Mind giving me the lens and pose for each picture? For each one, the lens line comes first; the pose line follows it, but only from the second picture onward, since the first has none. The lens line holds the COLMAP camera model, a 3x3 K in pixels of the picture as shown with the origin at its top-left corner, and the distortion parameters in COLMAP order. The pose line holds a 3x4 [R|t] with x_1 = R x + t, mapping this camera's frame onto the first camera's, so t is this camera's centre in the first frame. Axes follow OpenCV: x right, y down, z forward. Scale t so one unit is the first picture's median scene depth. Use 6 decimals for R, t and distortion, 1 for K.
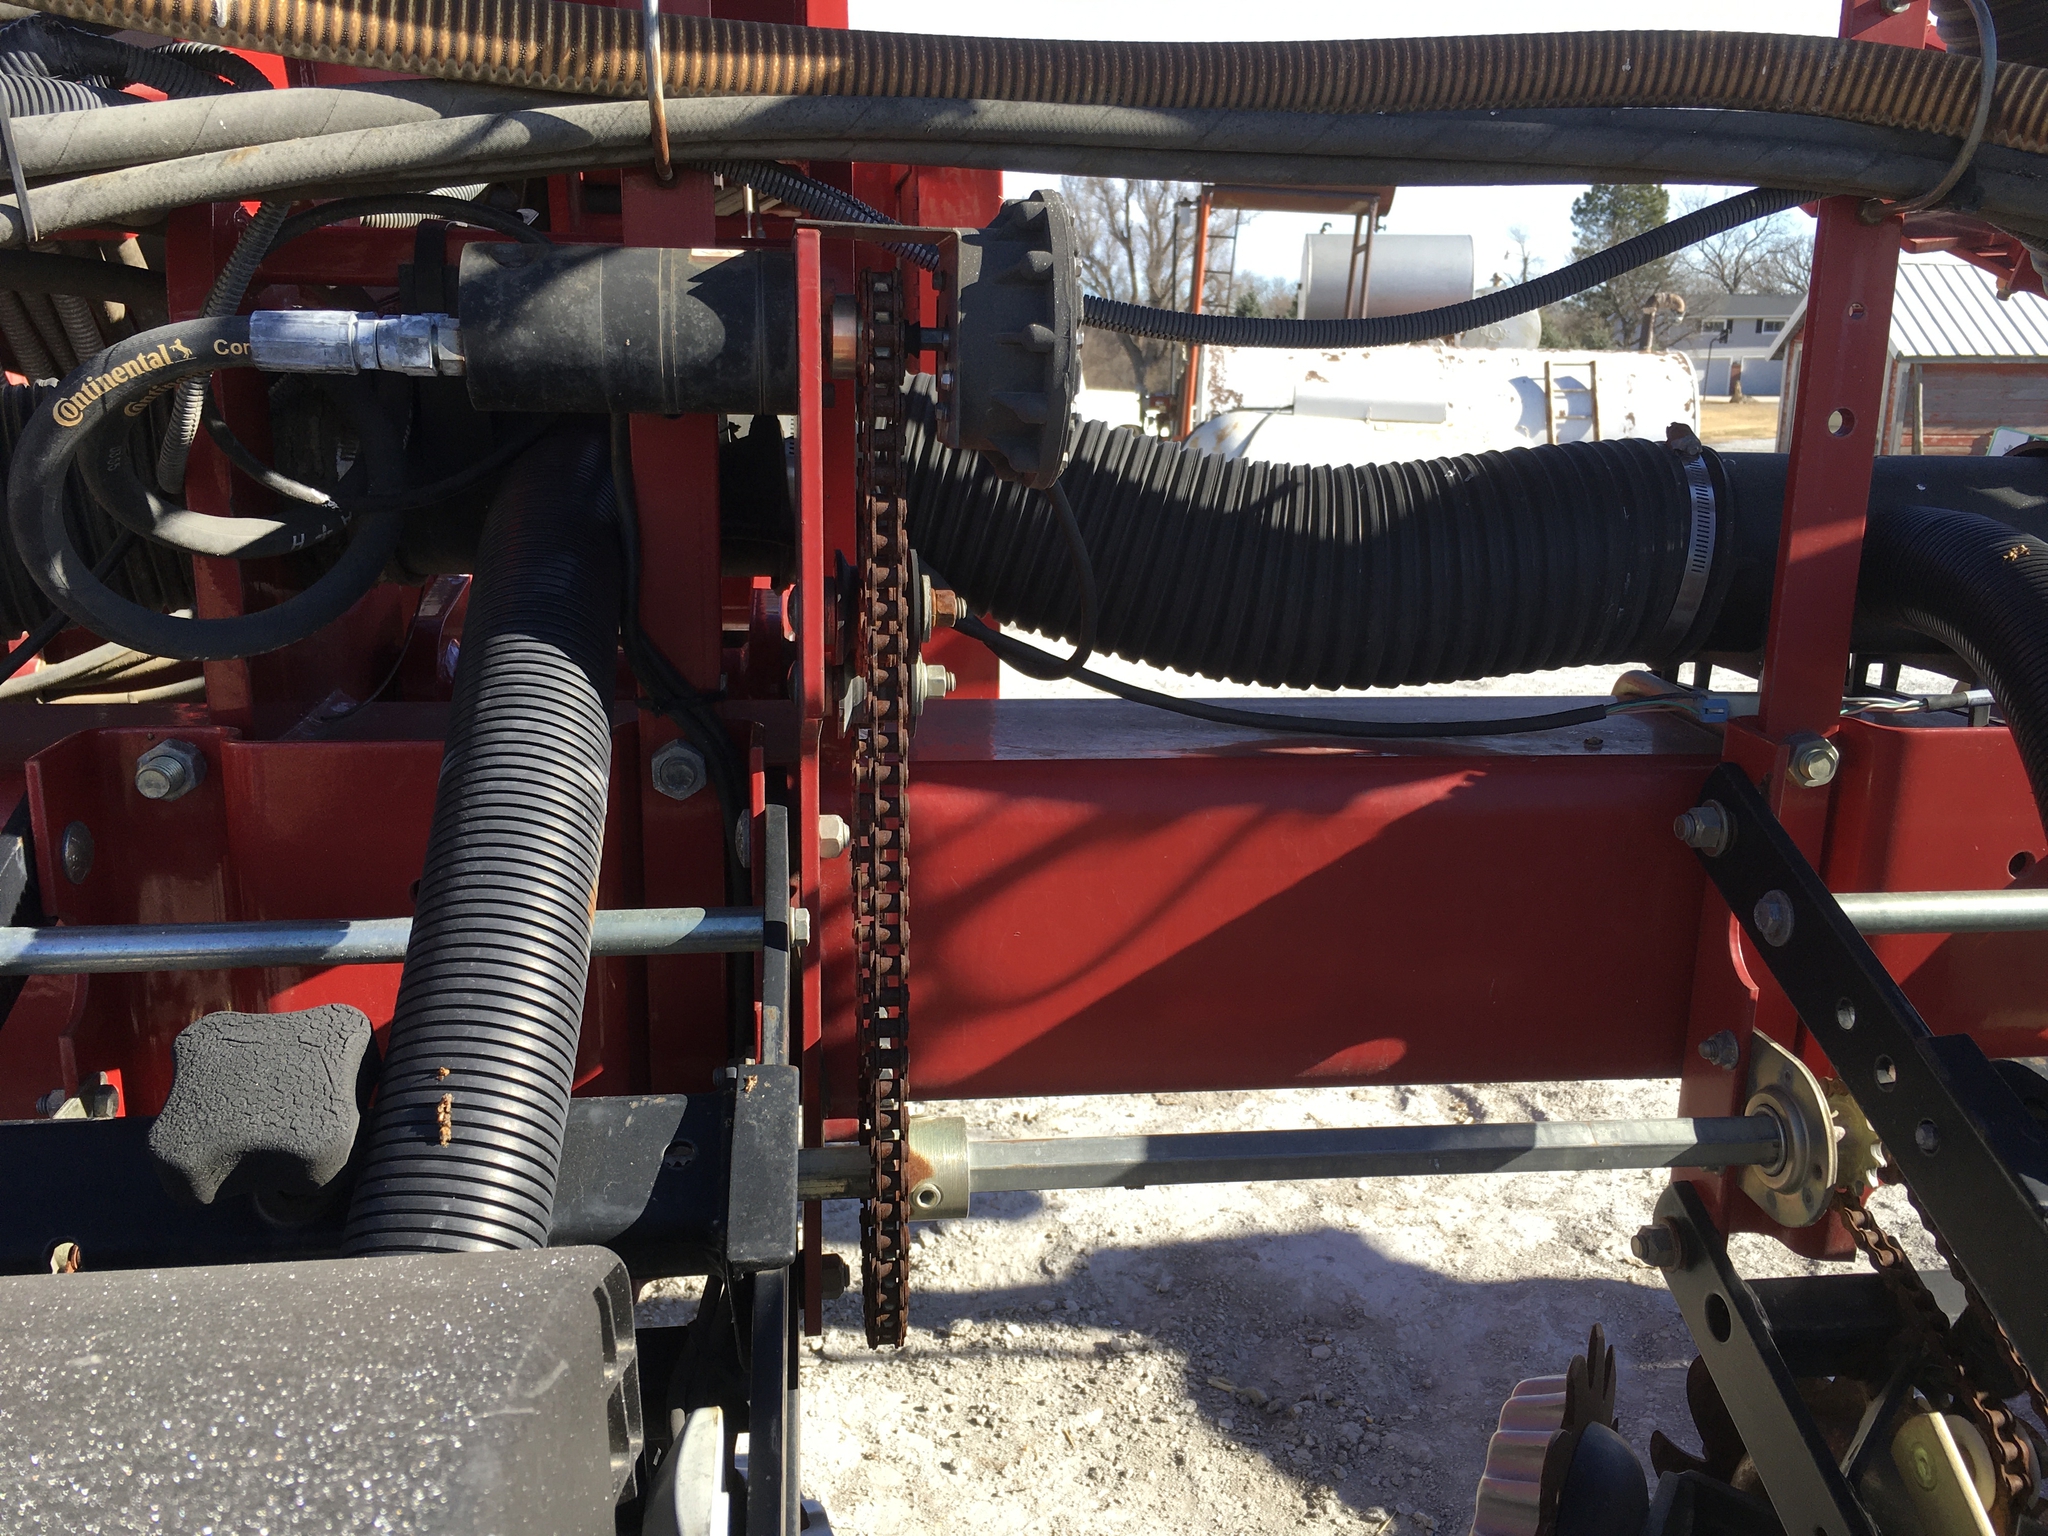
lens RADIAL K [[1687.3, 0, 1052.1], [0, 1687.3, 769.0], [0, 0, 1]] dist [0.085824, -0.101496]
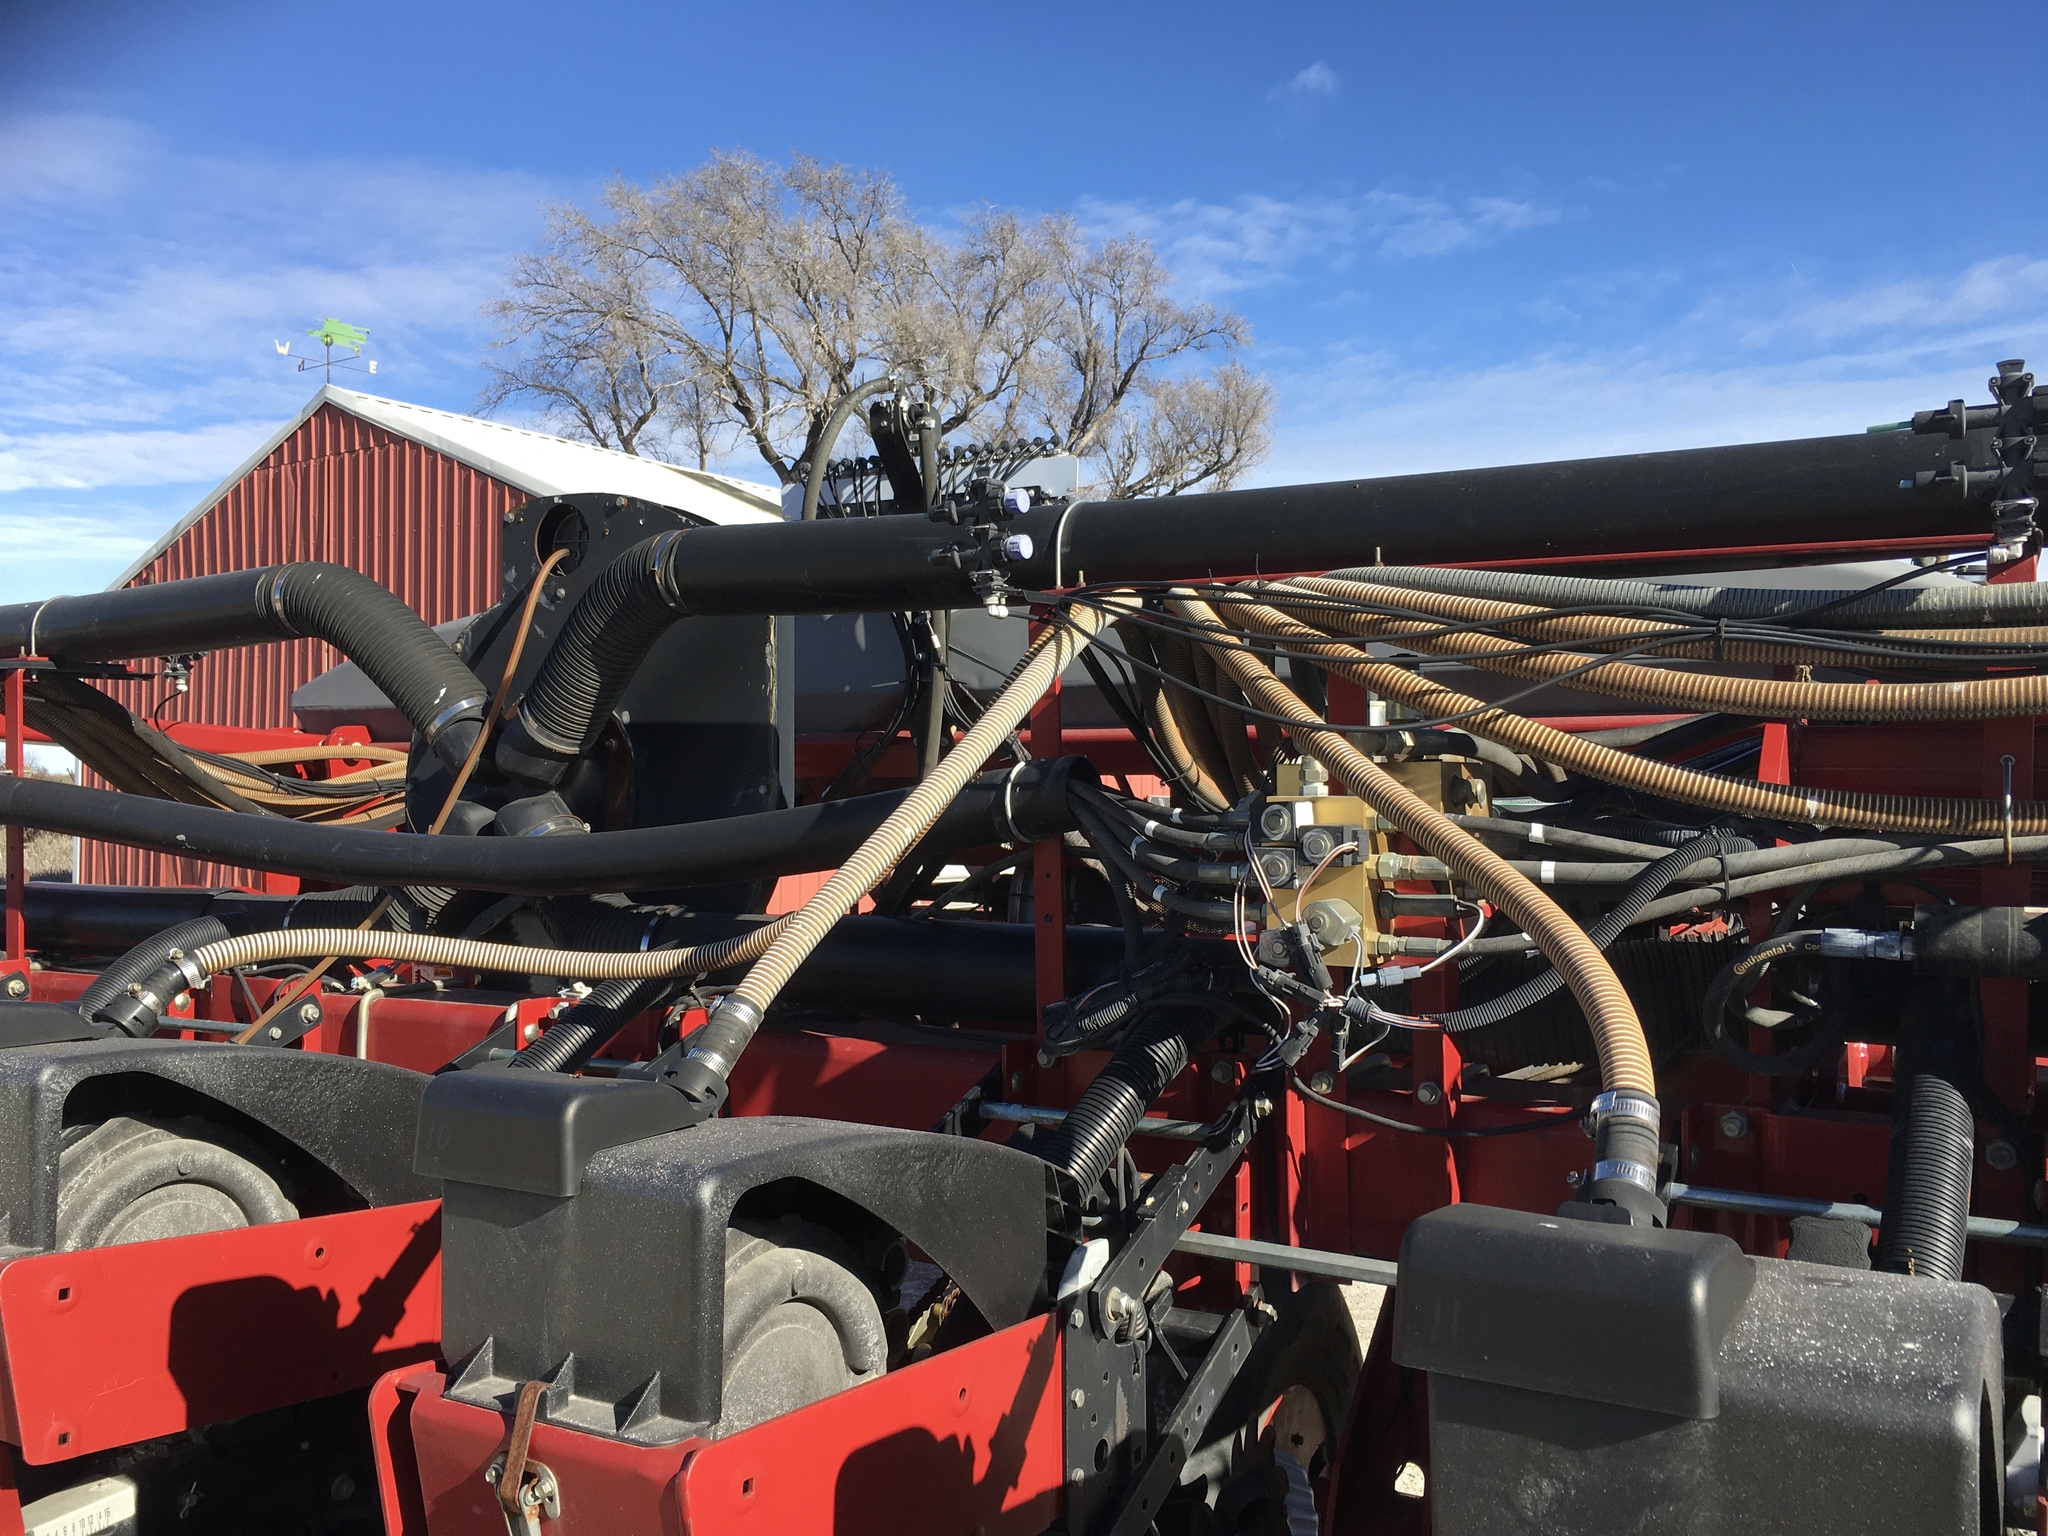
lens RADIAL K [[1687.3, 0, 1052.1], [0, 1687.3, 769.0], [0, 0, 1]] dist [0.085824, -0.101496]
pose [[0.788063, -0.025438, -0.615068, 0.170517], [-0.134980, 0.967691, -0.212967, 0.168406], [0.600613, 0.250854, 0.759168, -1.502959]]
